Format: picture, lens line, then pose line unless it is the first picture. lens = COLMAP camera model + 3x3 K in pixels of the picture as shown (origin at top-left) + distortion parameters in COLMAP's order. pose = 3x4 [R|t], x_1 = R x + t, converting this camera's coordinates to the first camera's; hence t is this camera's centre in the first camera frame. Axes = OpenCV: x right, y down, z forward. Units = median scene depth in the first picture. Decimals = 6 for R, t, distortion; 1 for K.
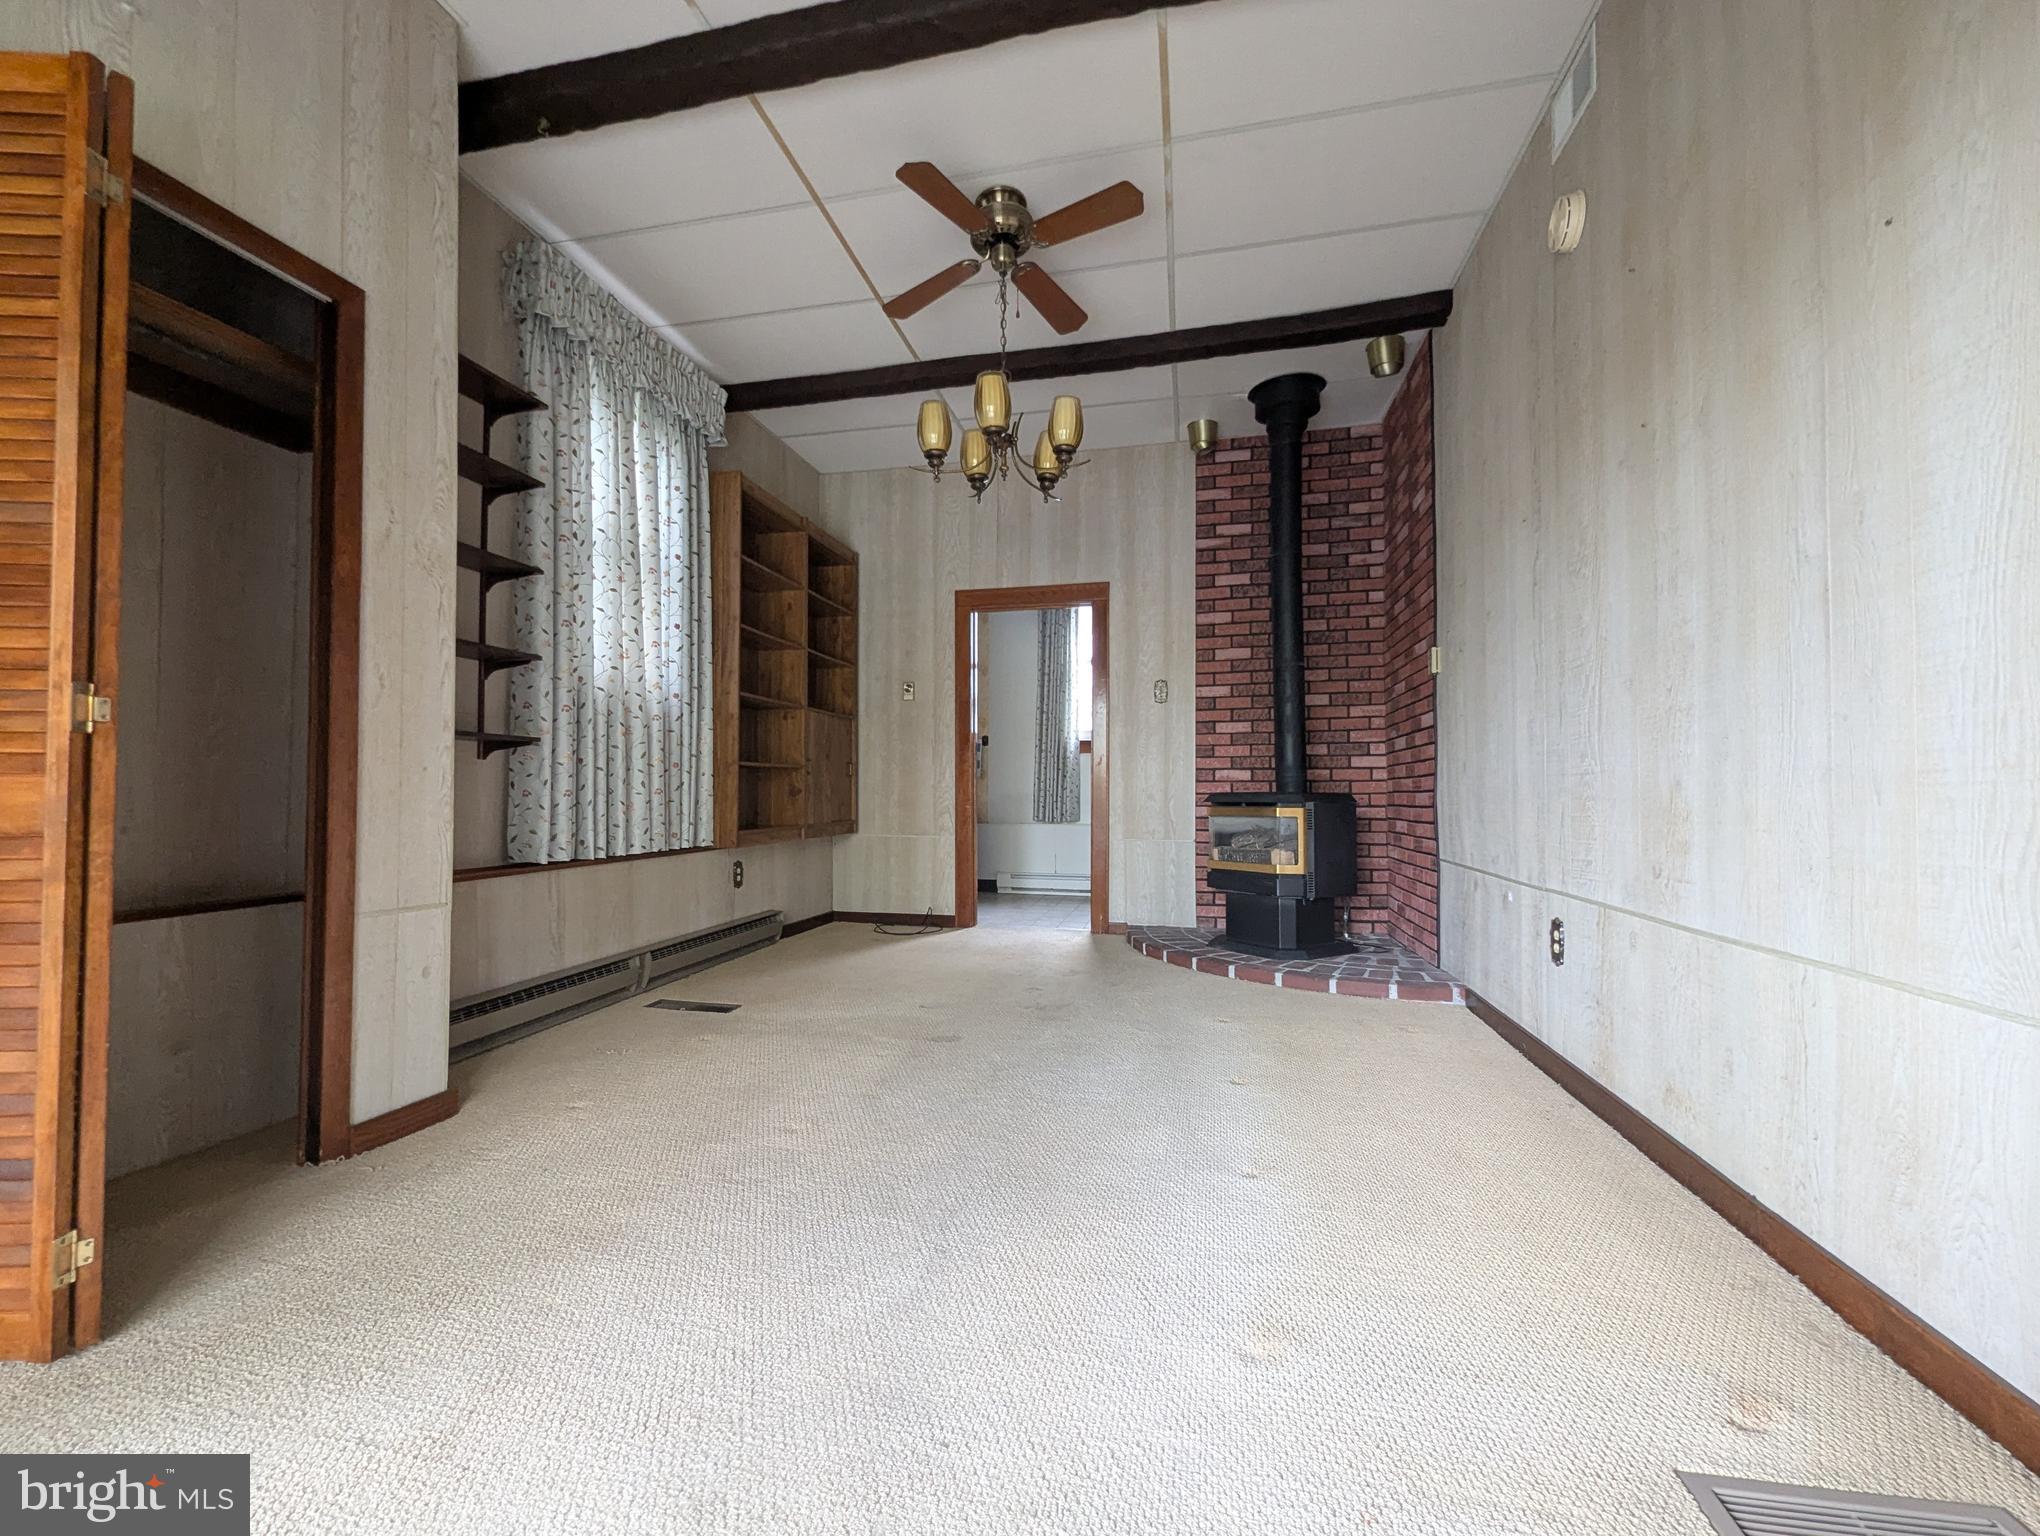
lens RADIAL K [[847.1, 0, 1008.6], [0, 847.1, 772.1], [0, 0, 1]] dist [0.000993, -0.000590]
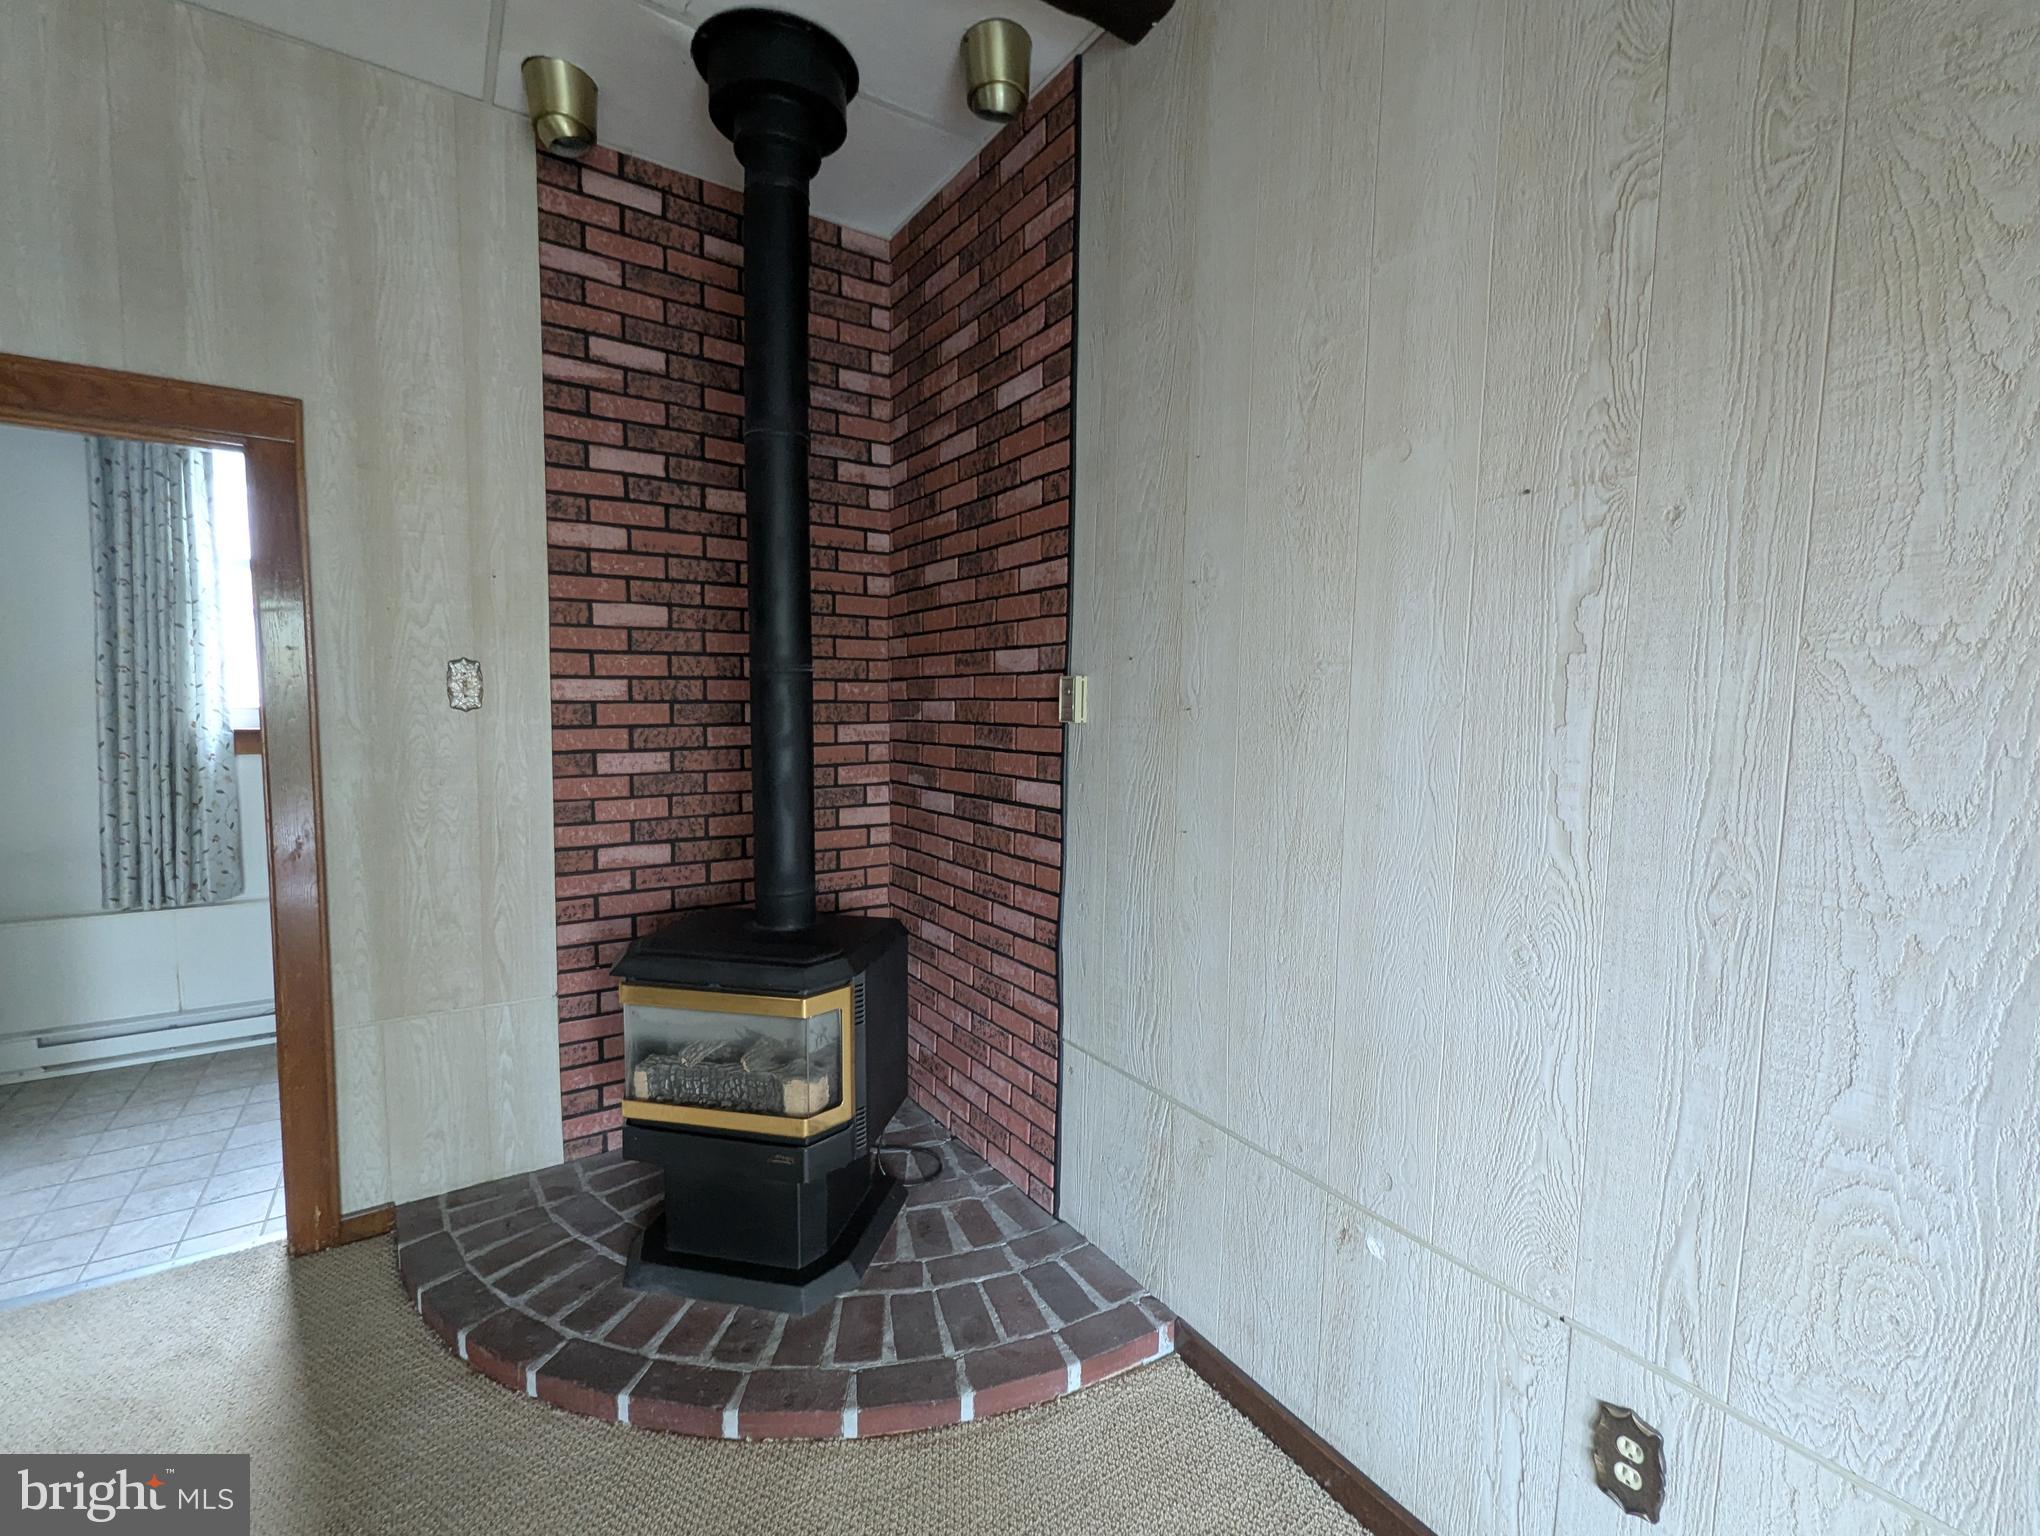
lens RADIAL K [[863.7, 0, 1014.8], [0, 863.7, 776.4], [0, 0, 1]] dist [0.004964, 0.000505]
pose [[0.692526, -0.051019, 0.719586, 0.050297], [-0.029720, 0.994631, 0.099123, -0.102201], [-0.720780, -0.090031, 0.687292, 0.478131]]
